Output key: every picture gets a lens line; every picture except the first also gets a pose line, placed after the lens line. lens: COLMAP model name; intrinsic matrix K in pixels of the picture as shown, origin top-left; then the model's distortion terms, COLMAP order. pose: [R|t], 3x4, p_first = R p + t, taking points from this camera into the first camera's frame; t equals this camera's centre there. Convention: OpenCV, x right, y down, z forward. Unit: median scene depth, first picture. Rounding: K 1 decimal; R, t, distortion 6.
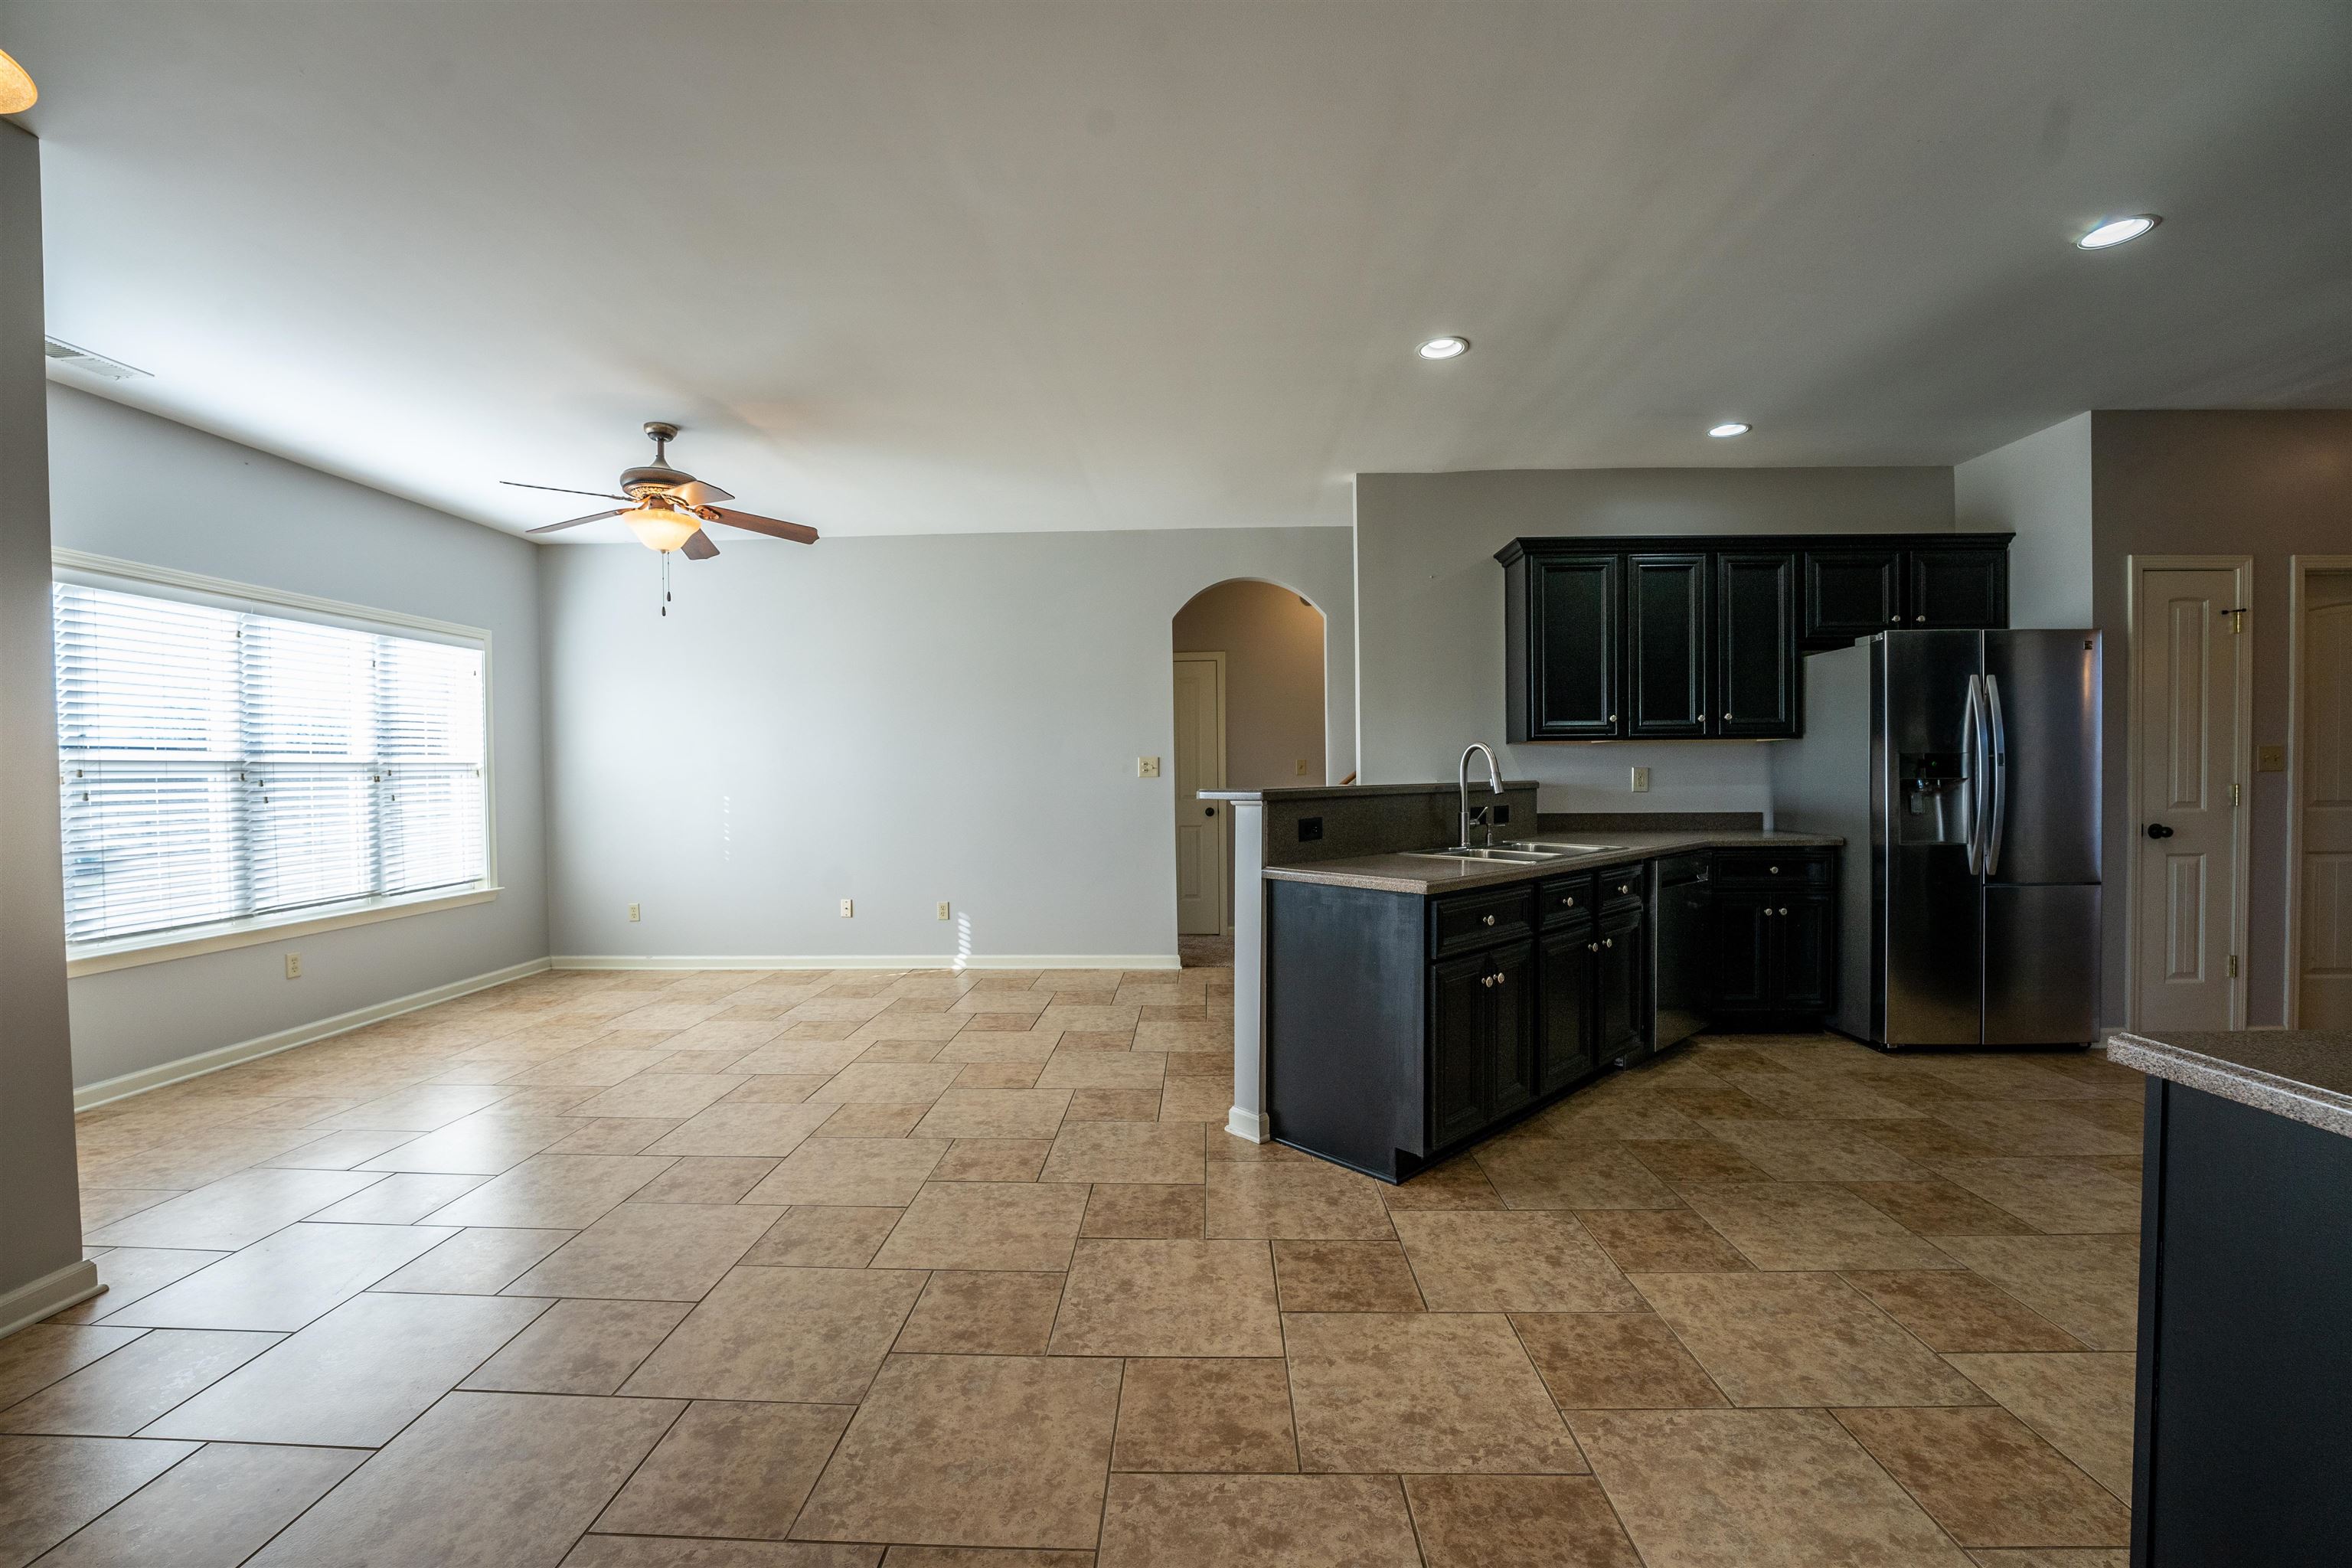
lens RADIAL K [[954.3, 0, 1191.1], [0, 954.3, 776.1], [0, 0, 1]] dist [-0.023523, -0.000926]
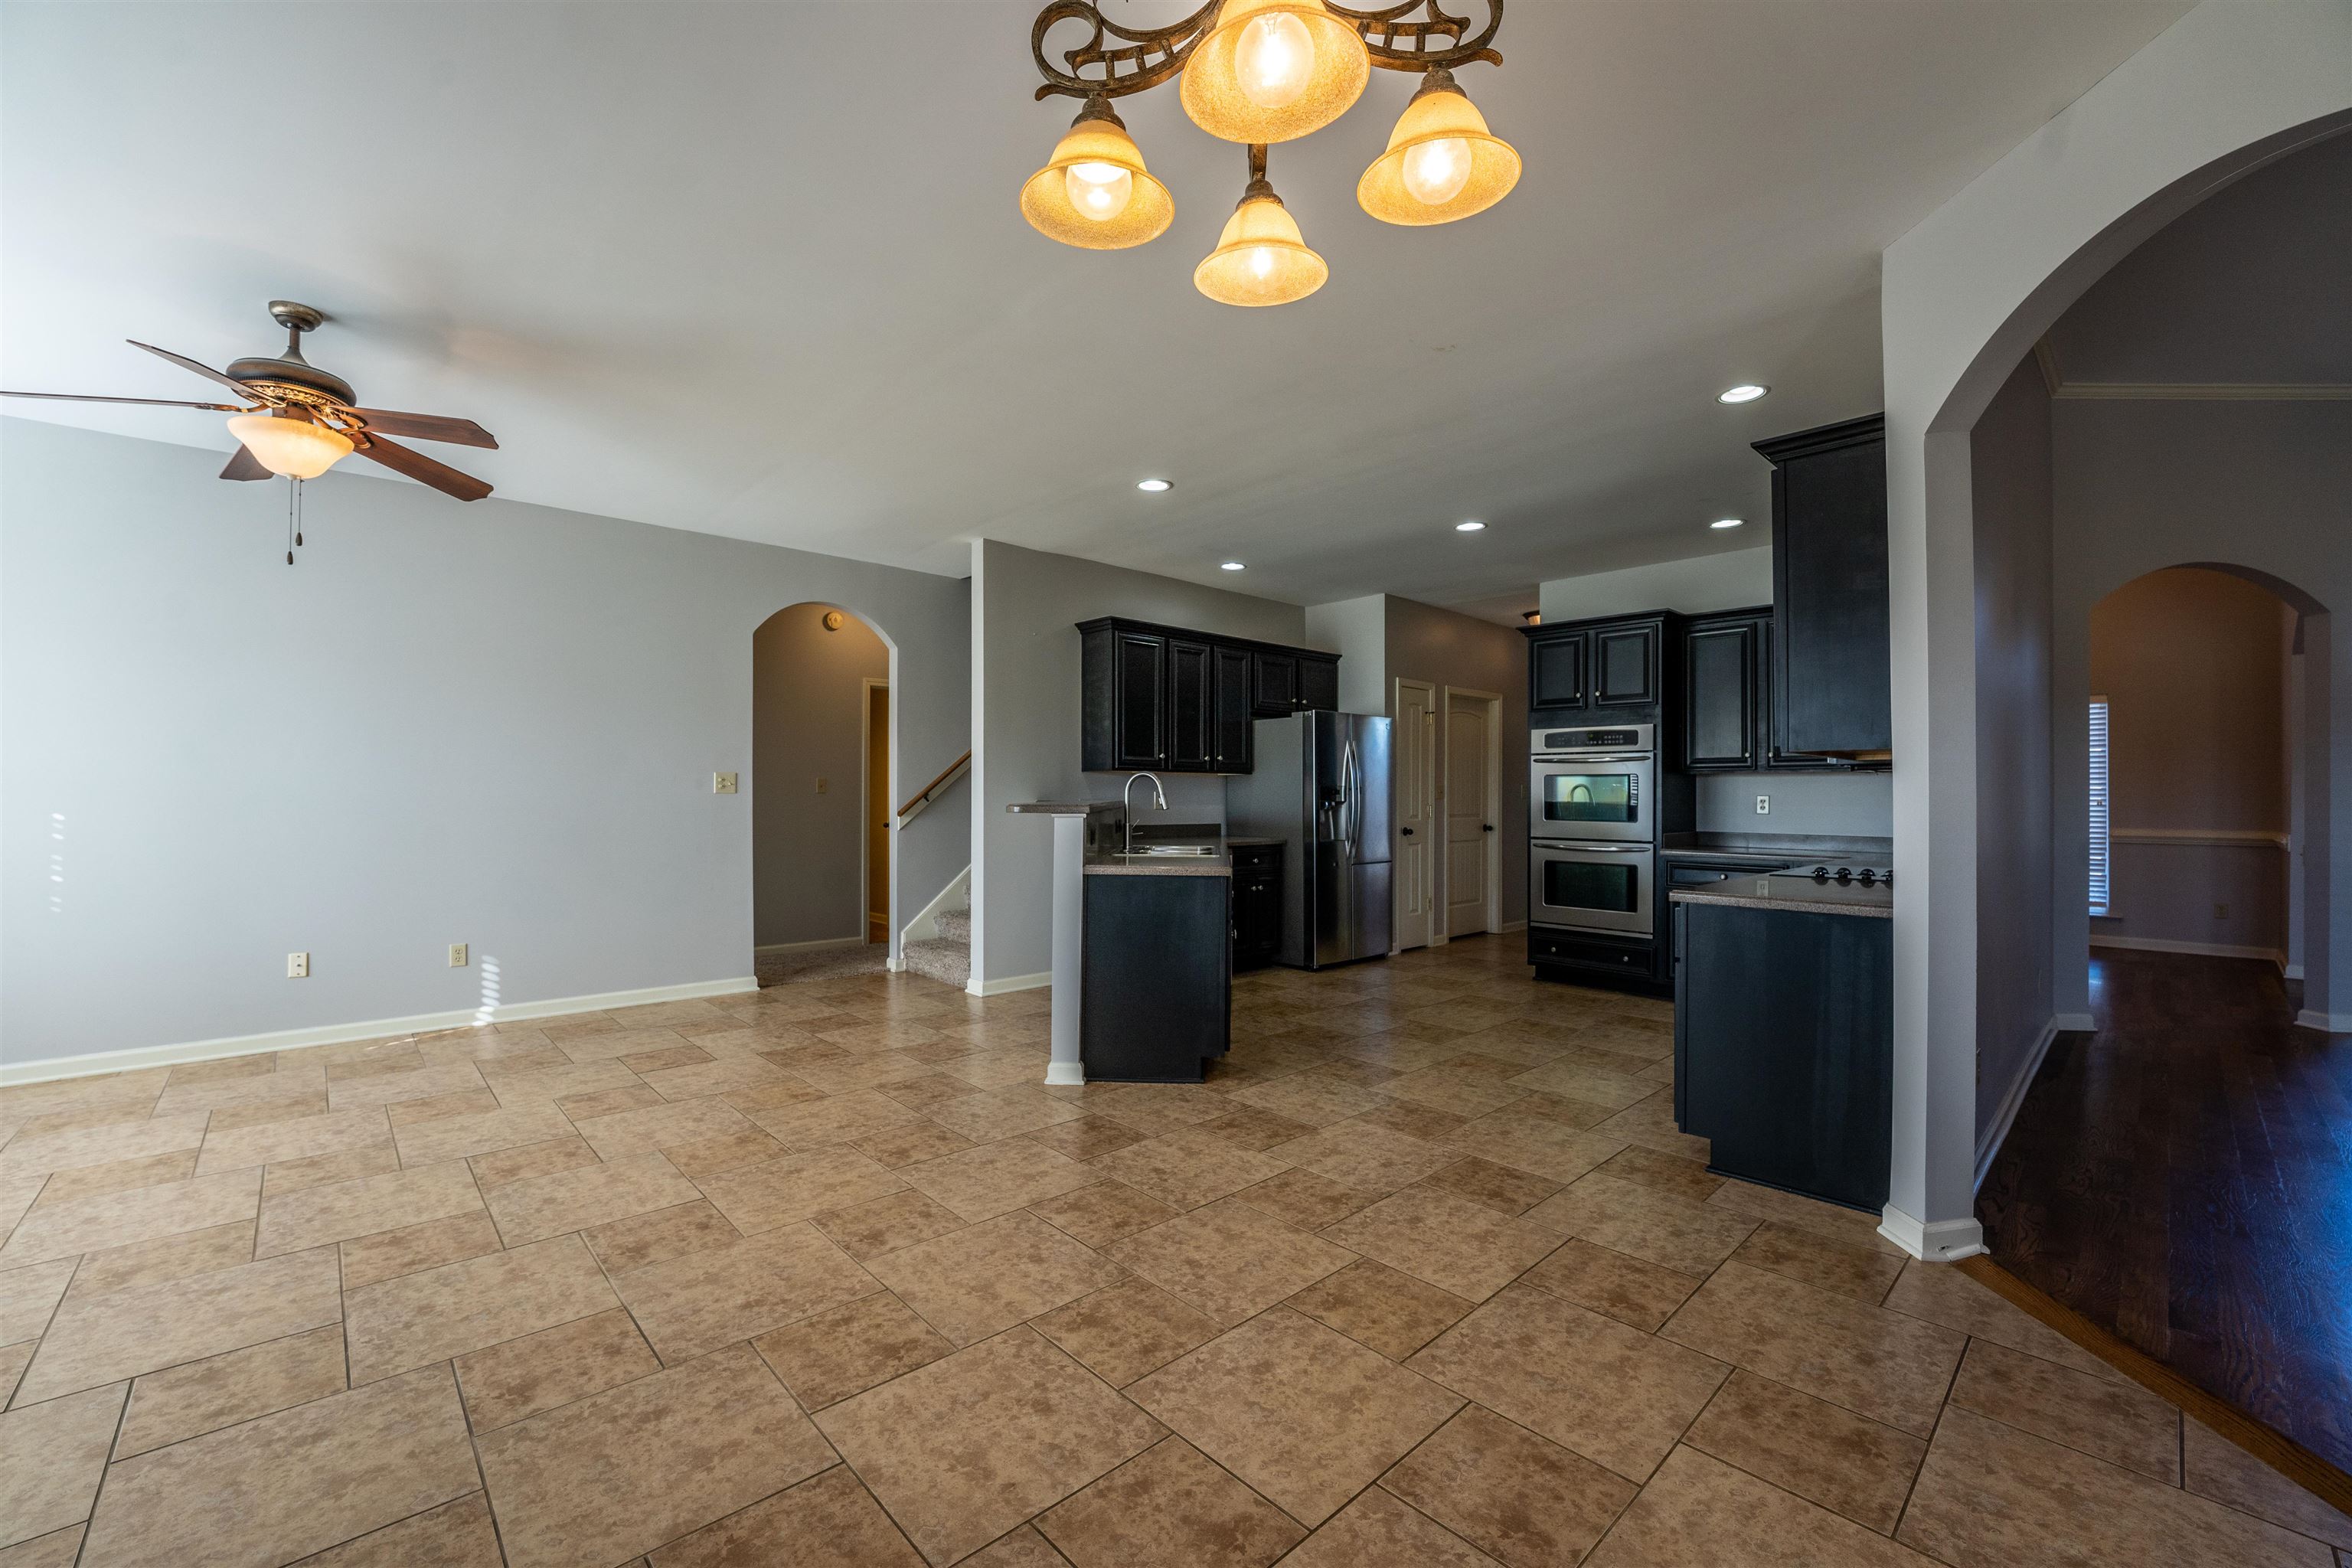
lens RADIAL K [[954.3, 0, 1157.3], [0, 954.3, 790.6], [0, 0, 1]] dist [-0.023523, -0.000926]
pose [[0.713756, 0.015738, 0.700217, -0.580999], [-0.010748, 0.999876, -0.011518, 0.005374], [-0.700312, 0.000695, 0.713837, 0.017545]]
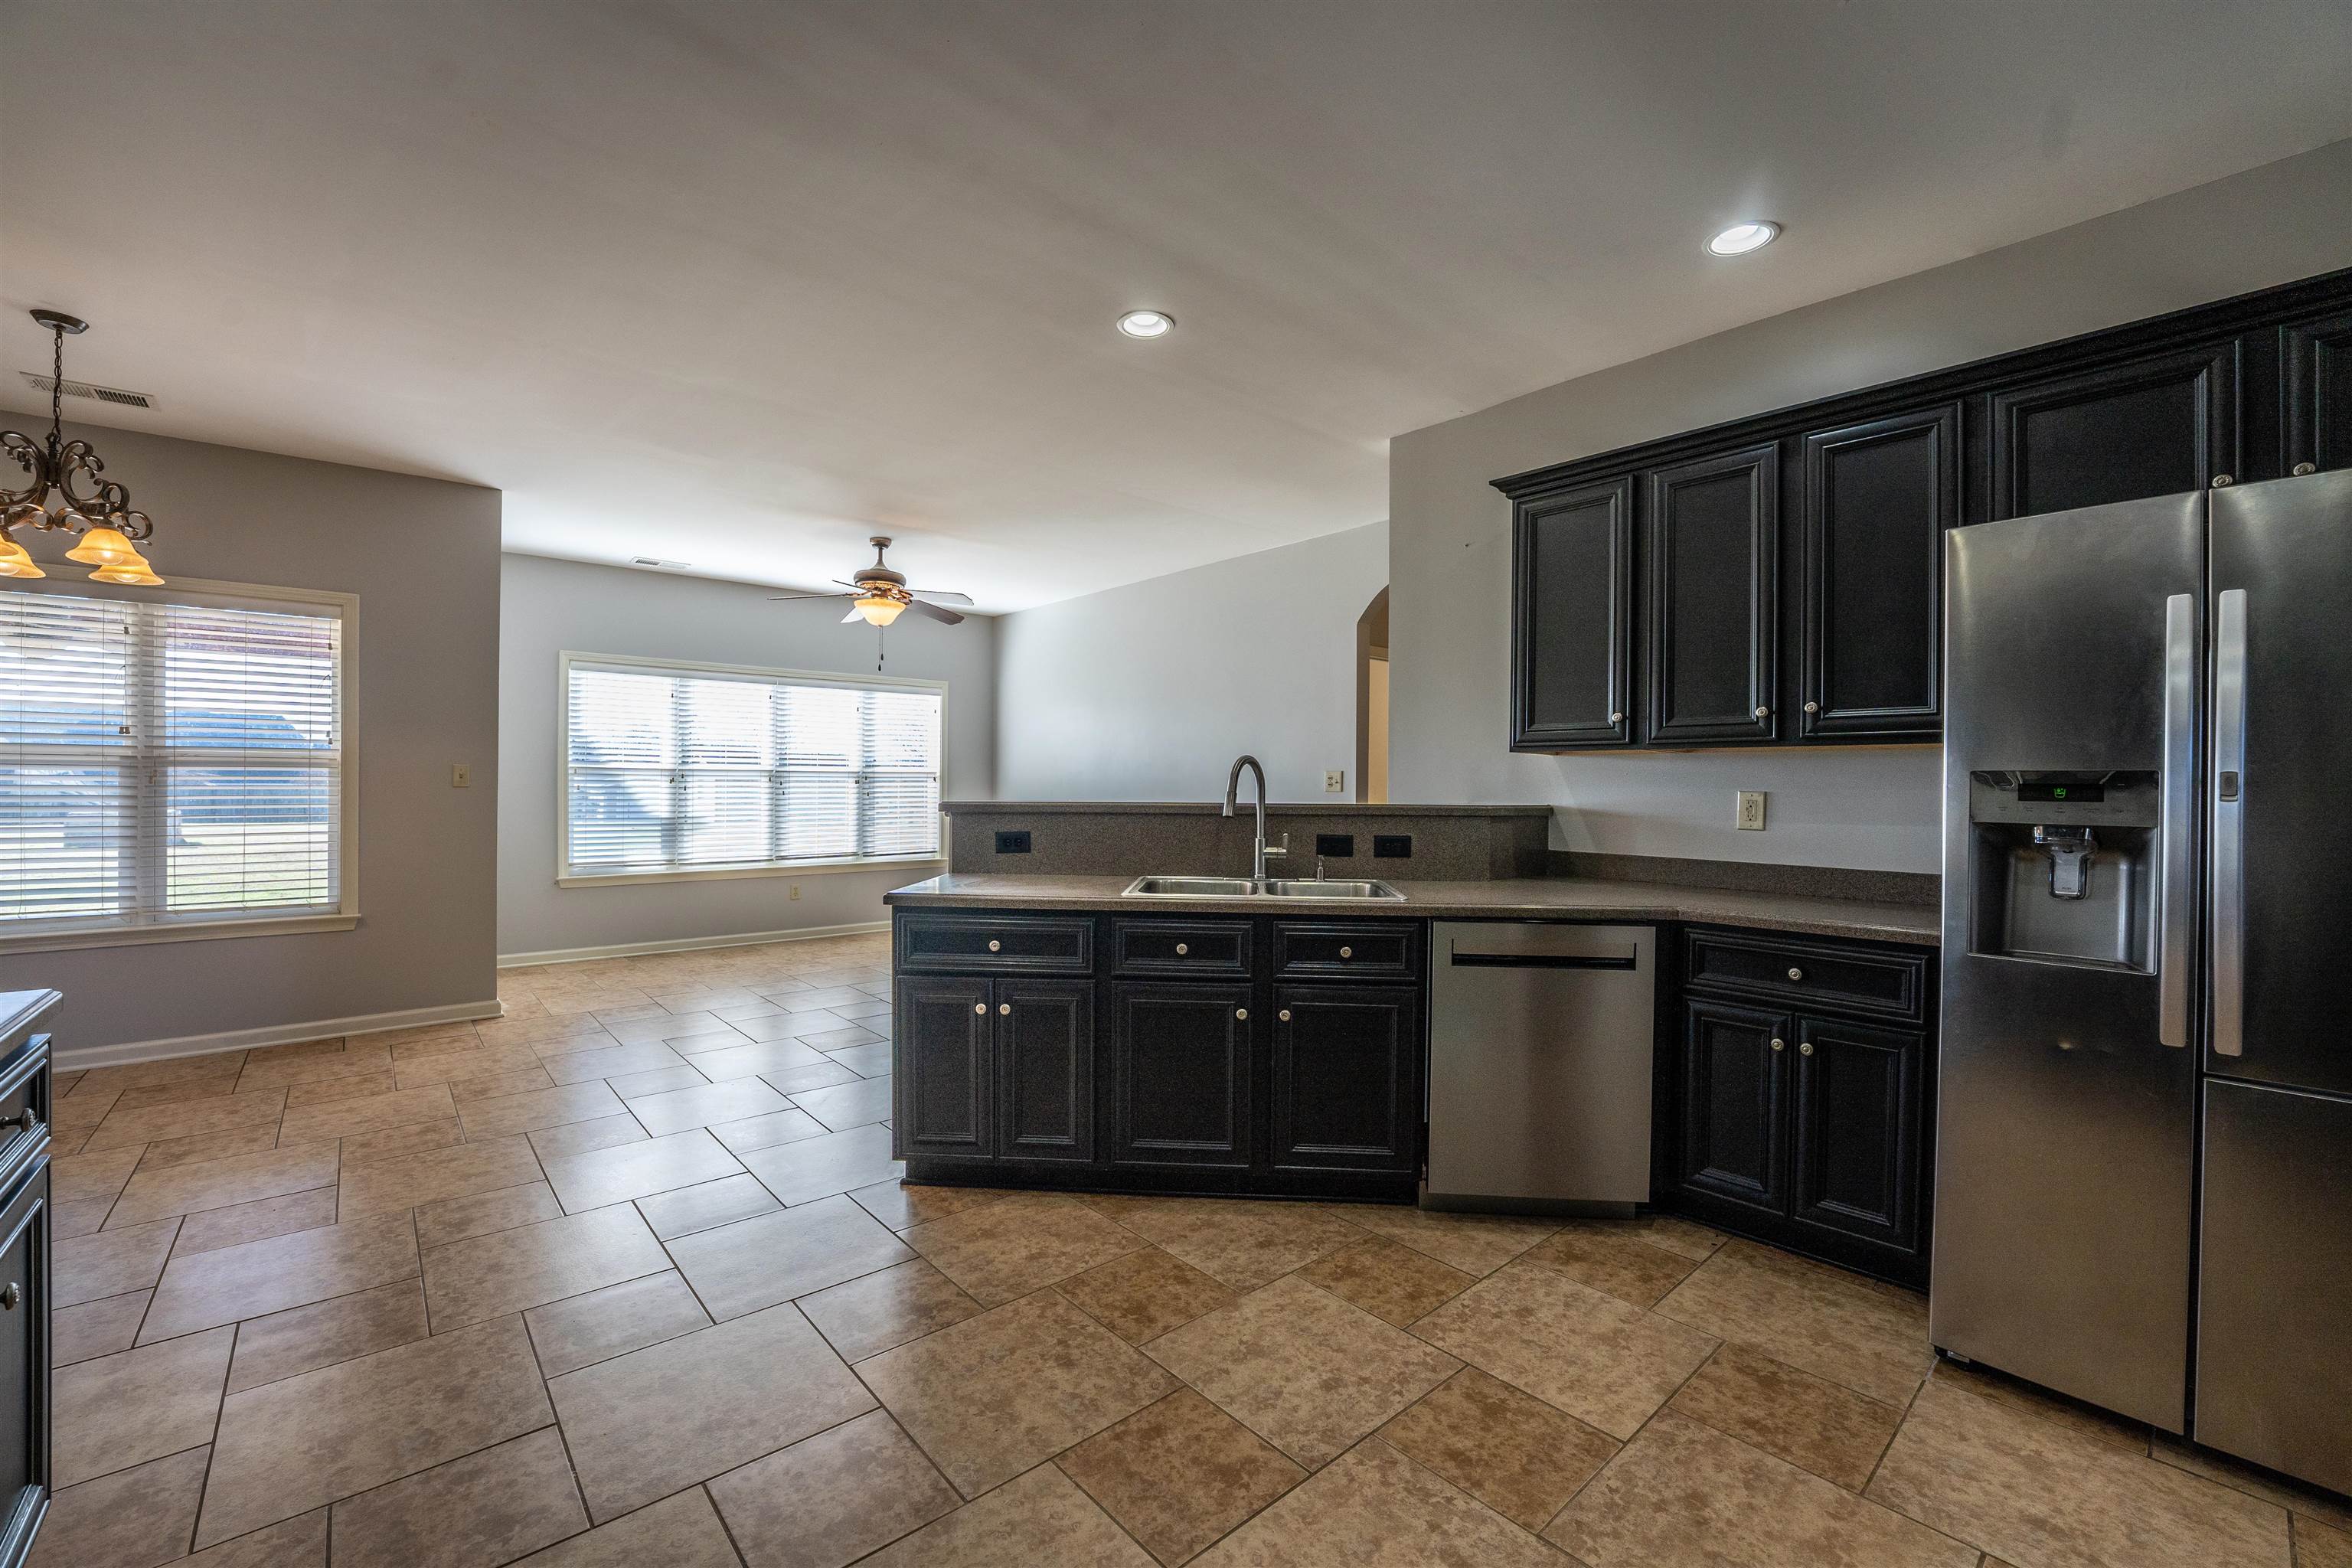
lens RADIAL K [[954.3, 0, 1173.8], [0, 954.3, 791.9], [0, 0, 1]] dist [-0.023523, -0.000926]
pose [[0.678857, 0.021744, -0.733948, 0.802448], [-0.017907, 0.999754, 0.013056, -0.012874], [0.734052, 0.004280, 0.679080, 0.346564]]
